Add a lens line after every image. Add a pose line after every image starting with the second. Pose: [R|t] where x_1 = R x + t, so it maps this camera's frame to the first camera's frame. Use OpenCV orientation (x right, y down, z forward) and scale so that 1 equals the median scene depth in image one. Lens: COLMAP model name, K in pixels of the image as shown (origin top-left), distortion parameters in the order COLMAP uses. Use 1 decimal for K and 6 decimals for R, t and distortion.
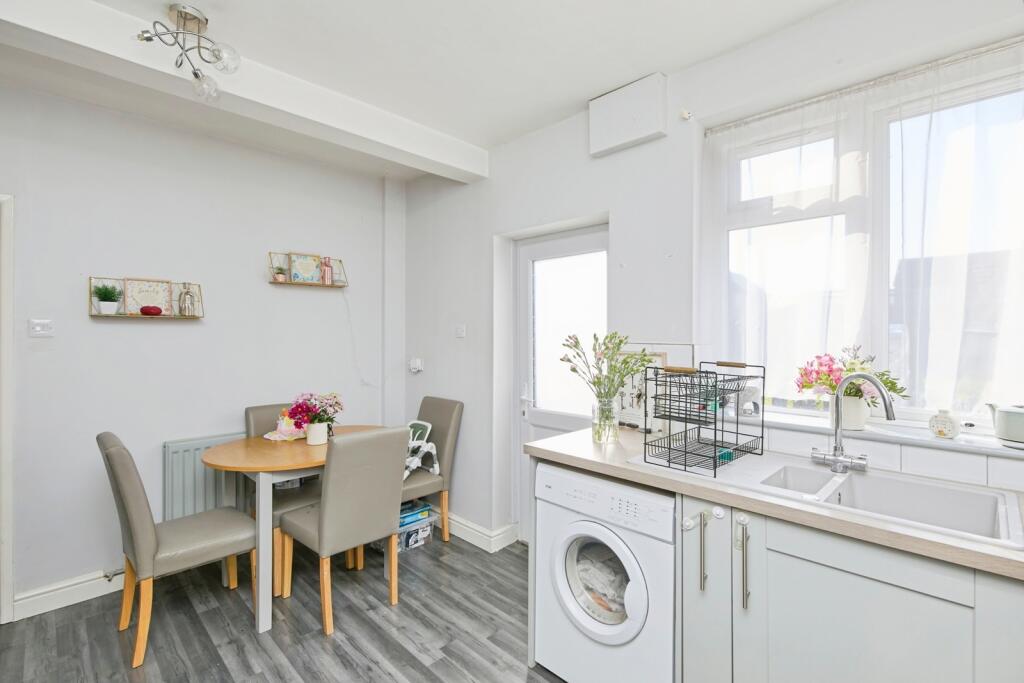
lens RADIAL K [[471.6, 0, 512.7], [0, 471.6, 338.7], [0, 0, 1]] dist [0.000605, 0.000285]
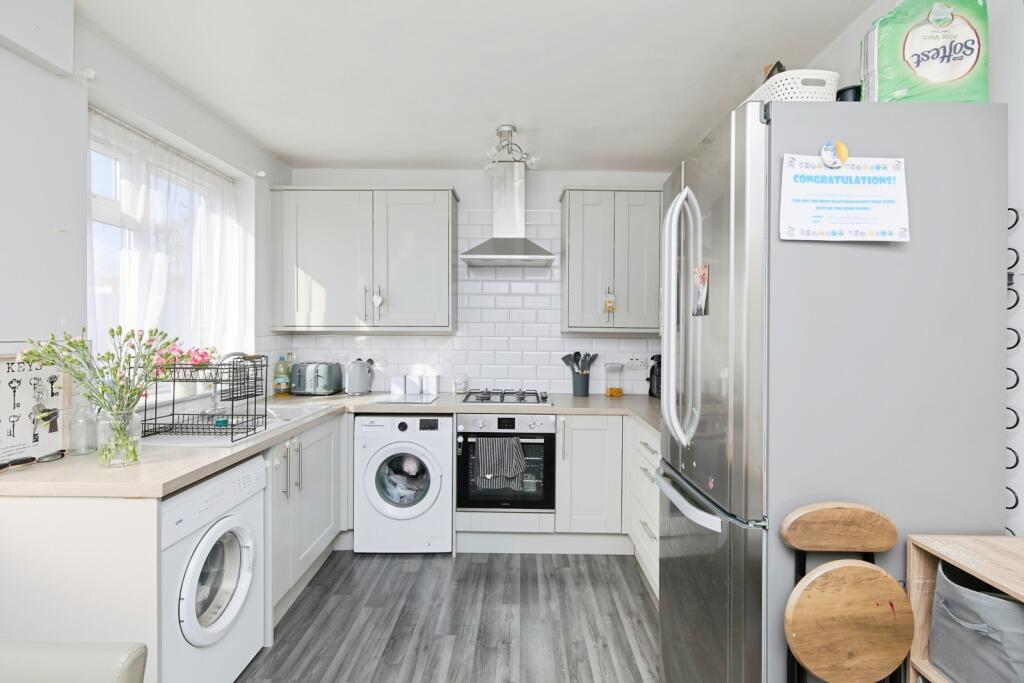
lens RADIAL K [[471.6, 0, 512.7], [0, 471.6, 338.7], [0, 0, 1]] dist [0.000605, 0.000285]
pose [[-0.699738, -0.025244, 0.713953, -0.908845], [-0.008389, 0.999597, 0.027123, -0.021775], [-0.714350, 0.012990, -0.699668, 1.187352]]
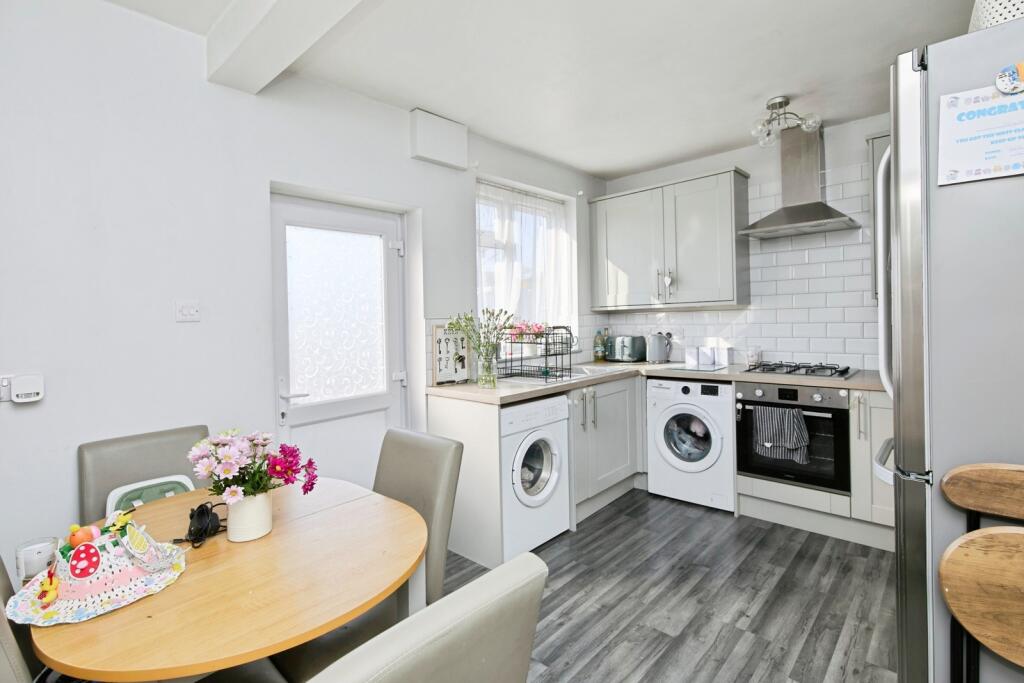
lens RADIAL K [[476.9, 0, 512.0], [0, 476.9, 315.8], [0, 0, 1]] dist [0.000172, -0.000040]
pose [[-0.034336, -0.001083, 0.999410, -1.303898], [0.032607, 0.999466, 0.002203, 0.008889], [-0.998878, 0.032664, -0.034283, 1.067329]]
